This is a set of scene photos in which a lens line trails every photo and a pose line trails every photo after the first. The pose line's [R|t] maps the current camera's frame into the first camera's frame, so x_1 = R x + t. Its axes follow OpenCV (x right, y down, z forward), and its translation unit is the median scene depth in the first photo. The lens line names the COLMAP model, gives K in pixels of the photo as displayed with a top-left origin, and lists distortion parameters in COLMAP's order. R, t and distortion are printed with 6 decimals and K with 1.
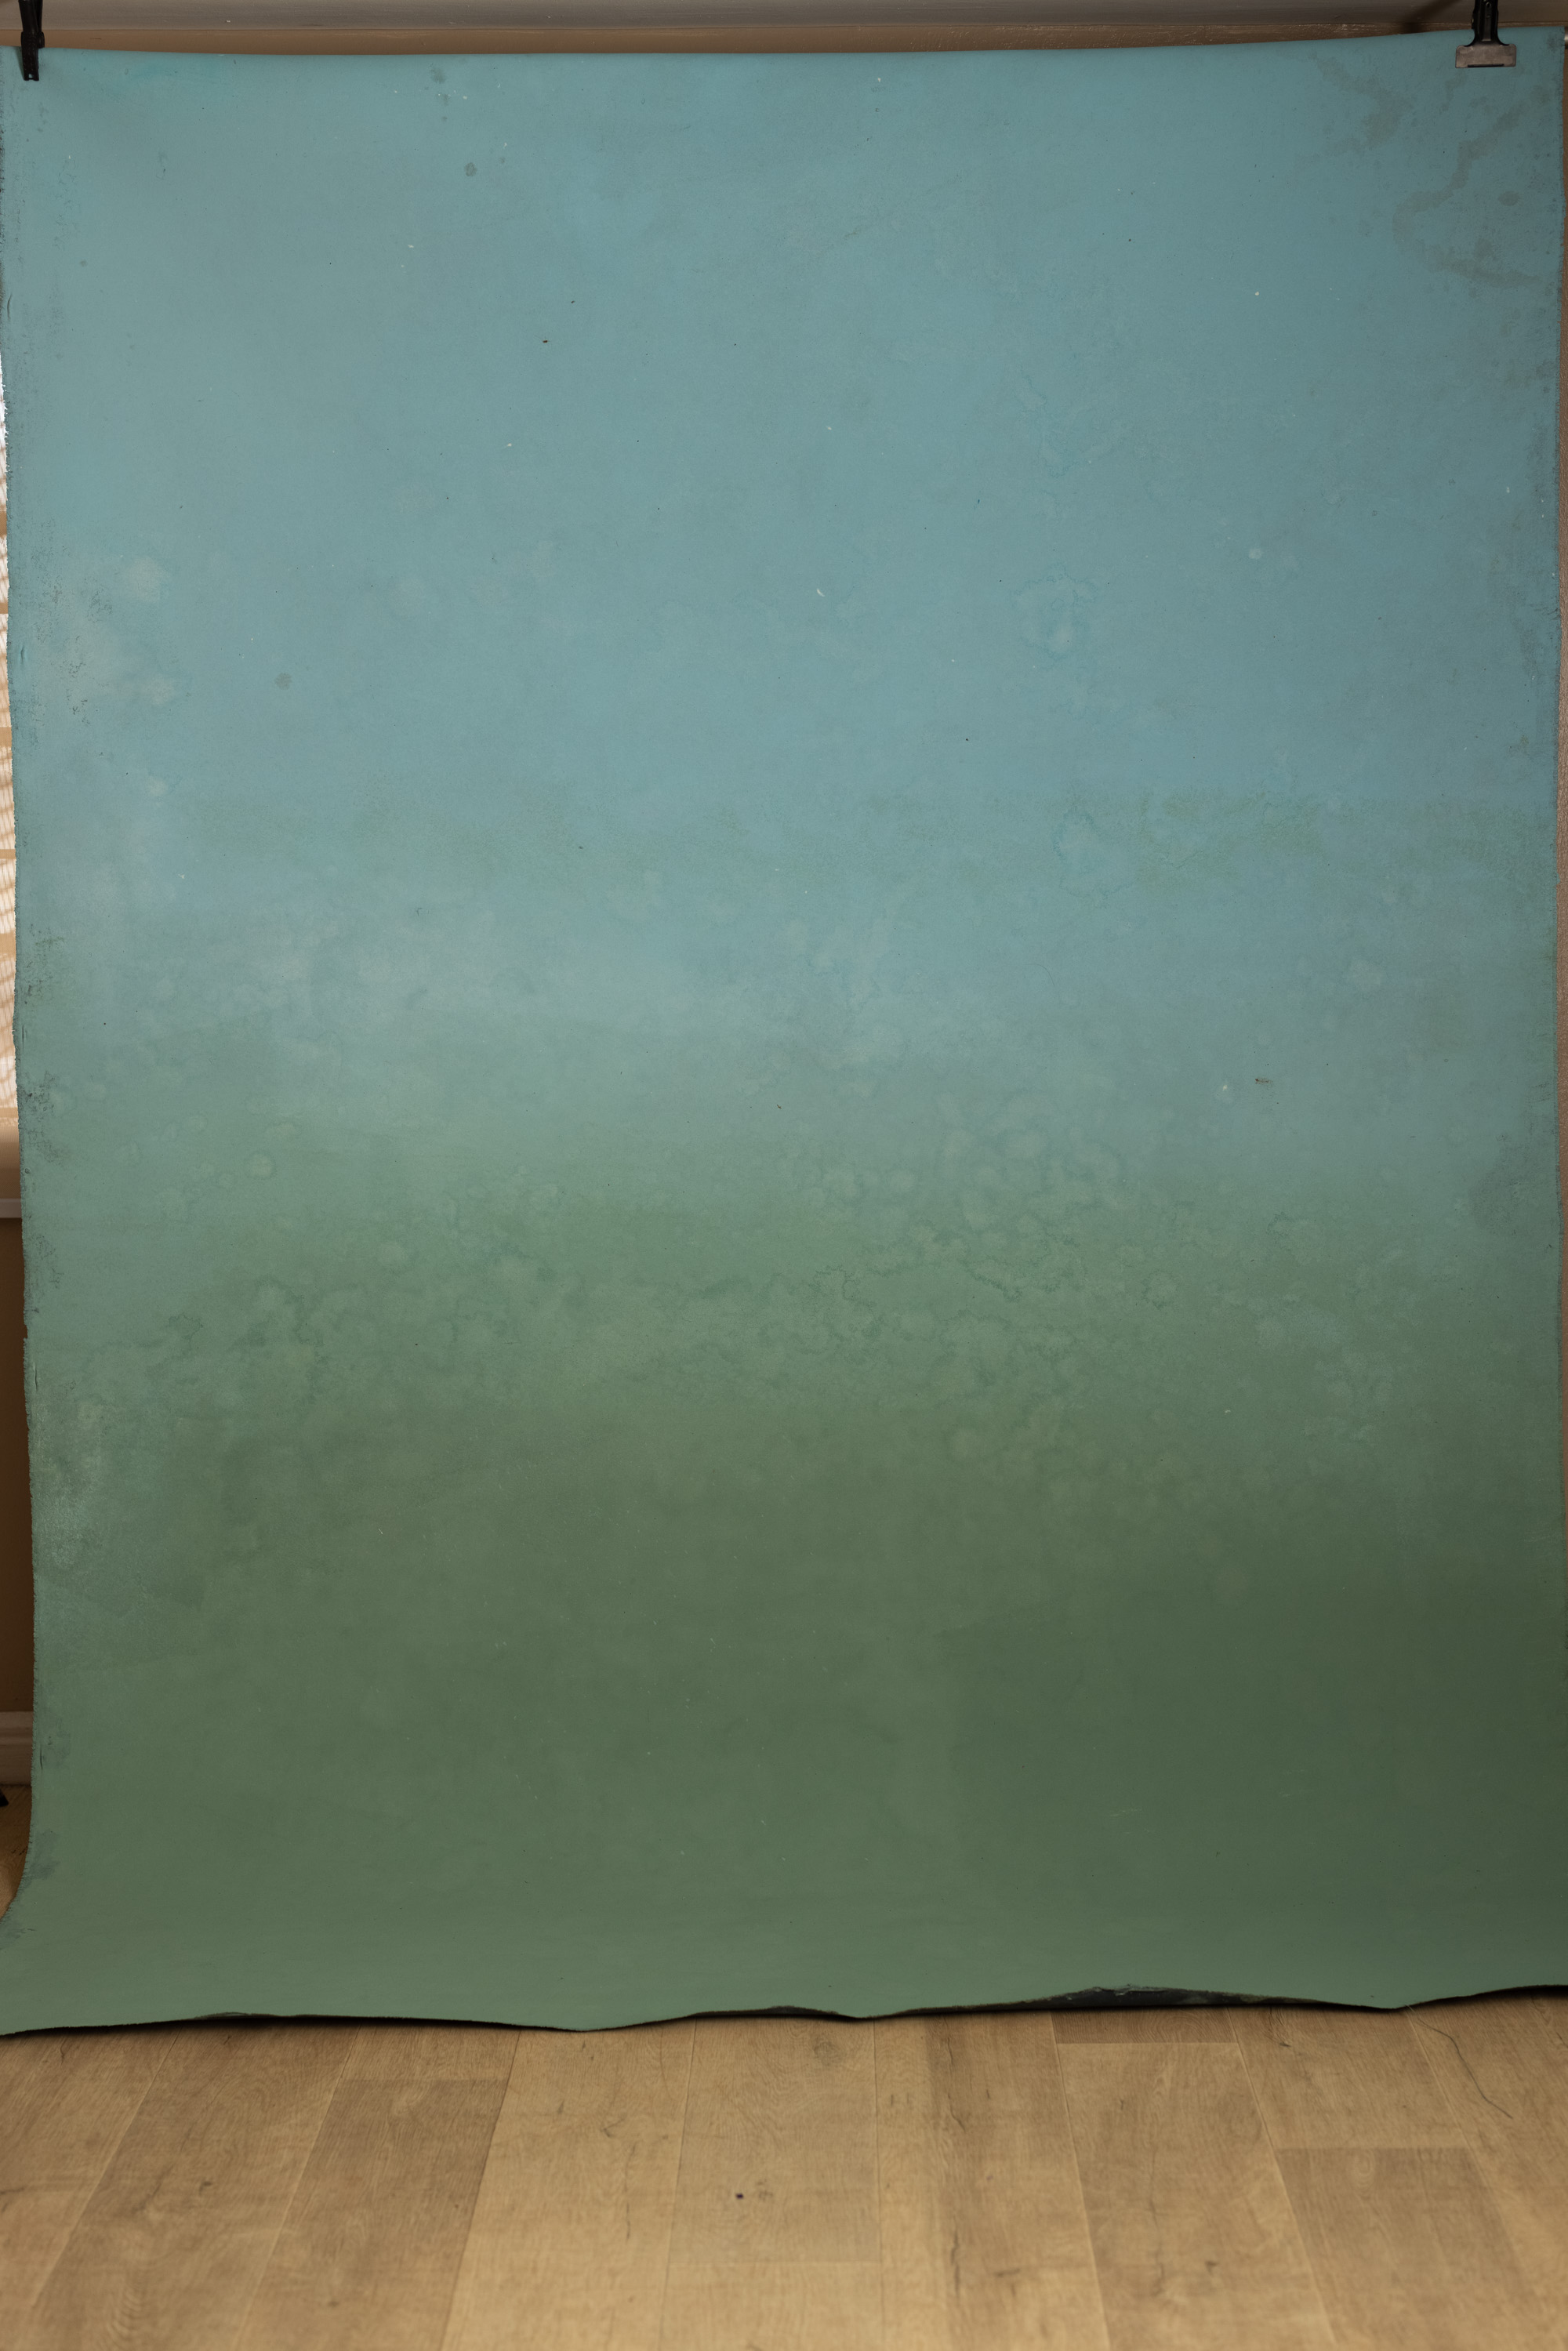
lens RADIAL K [[3314.4, 0, 790.7], [0, 3314.4, 1170.3], [0, 0, 1]] dist [0.004087, 0.000000]
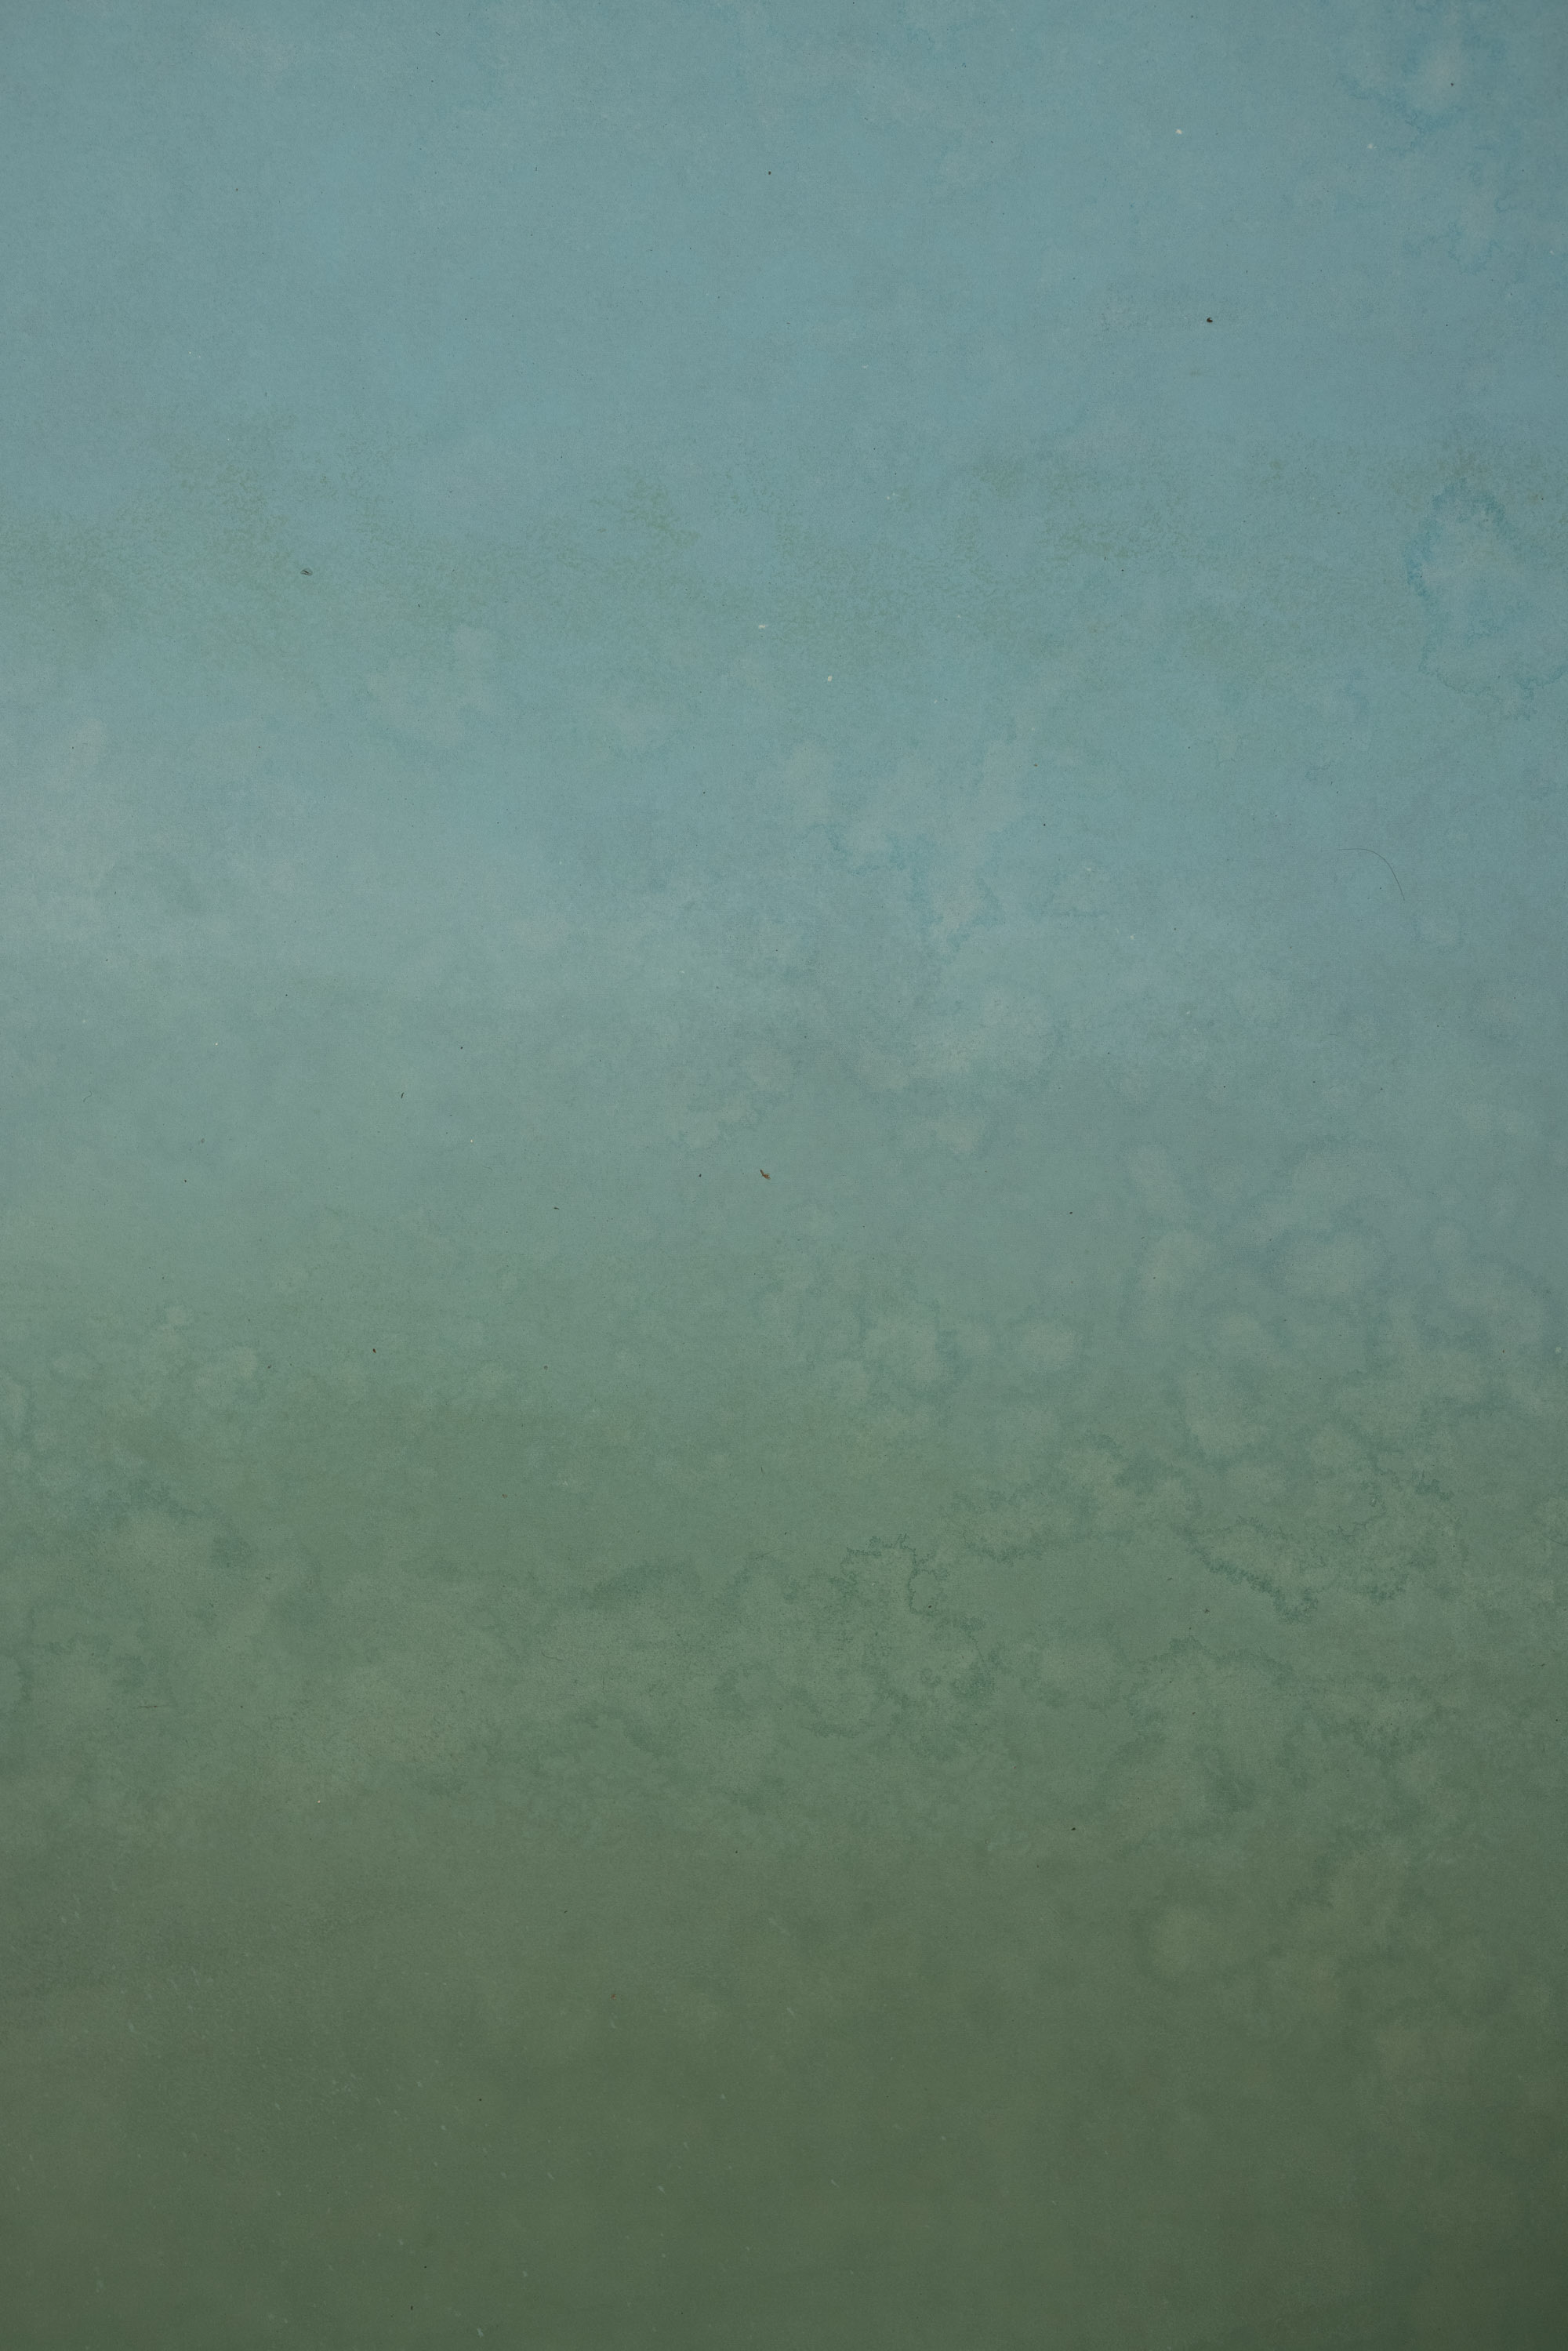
lens RADIAL K [[3314.4, 0, 776.8], [0, 3314.4, 1174.9], [0, 0, 1]] dist [0.004087, 0.000000]
pose [[0.999814, 0.006453, -0.018202, 0.006033], [-0.005987, 0.999656, 0.025523, -0.030515], [0.018361, -0.025409, 0.999509, 0.568758]]
